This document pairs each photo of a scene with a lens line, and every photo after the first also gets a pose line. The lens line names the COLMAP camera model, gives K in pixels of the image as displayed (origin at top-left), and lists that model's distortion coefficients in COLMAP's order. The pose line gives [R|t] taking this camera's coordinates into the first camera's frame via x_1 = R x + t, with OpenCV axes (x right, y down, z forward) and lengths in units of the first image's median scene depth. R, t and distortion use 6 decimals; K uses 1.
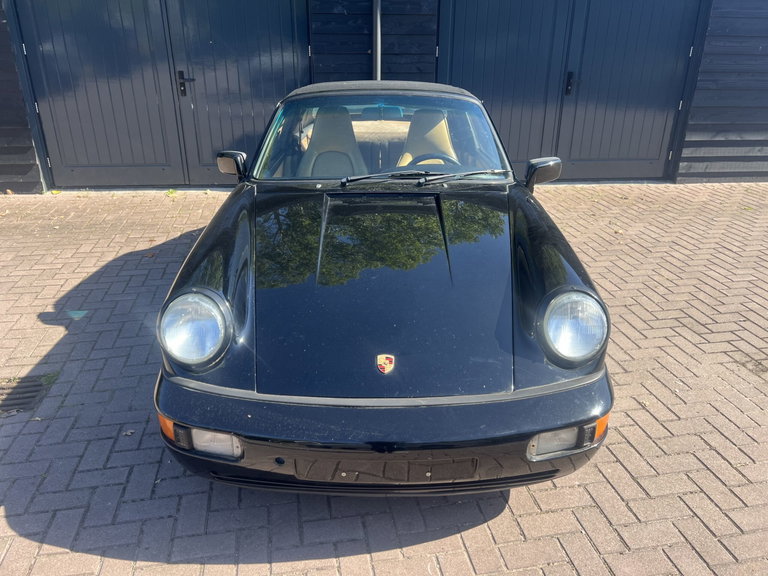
lens RADIAL K [[596.6, 0, 392.8], [0, 596.6, 291.1], [0, 0, 1]] dist [0.009893, -0.007580]
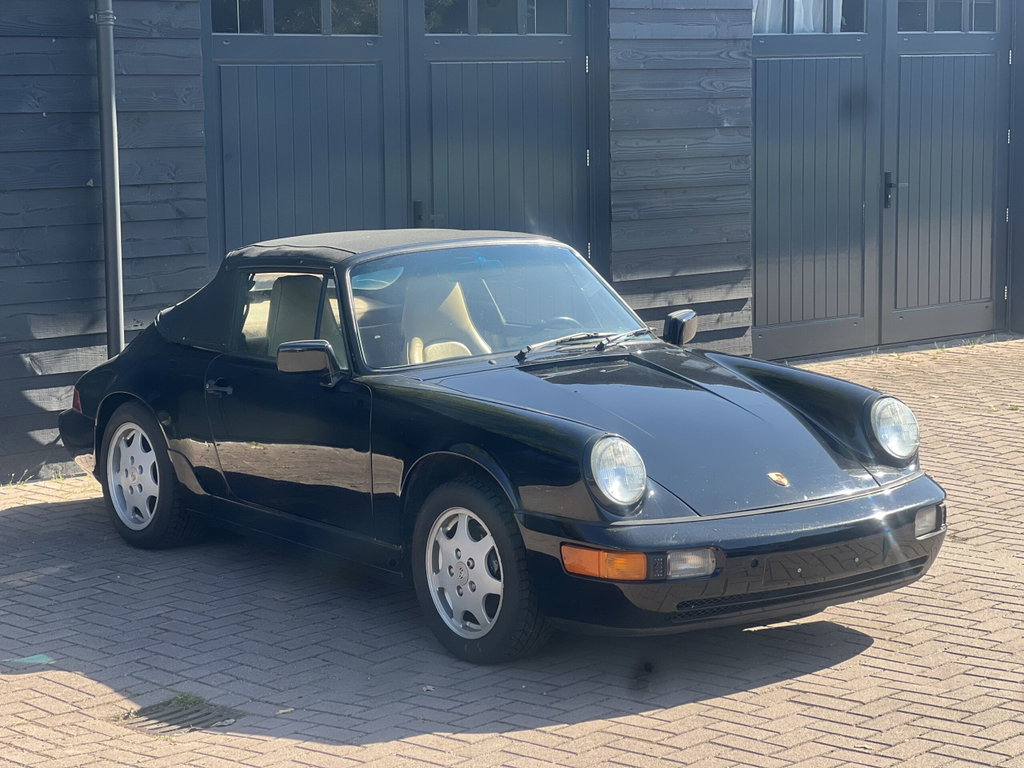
lens RADIAL K [[2325.4, 0, 511.7], [0, 2325.4, 384.1], [0, 0, 1]] dist [0.056874, 0.077690]
pose [[0.810473, -0.093516, 0.578263, -0.898528], [0.244427, 0.951117, -0.188767, 0.204236], [-0.532343, 0.294334, 0.793712, -0.662923]]
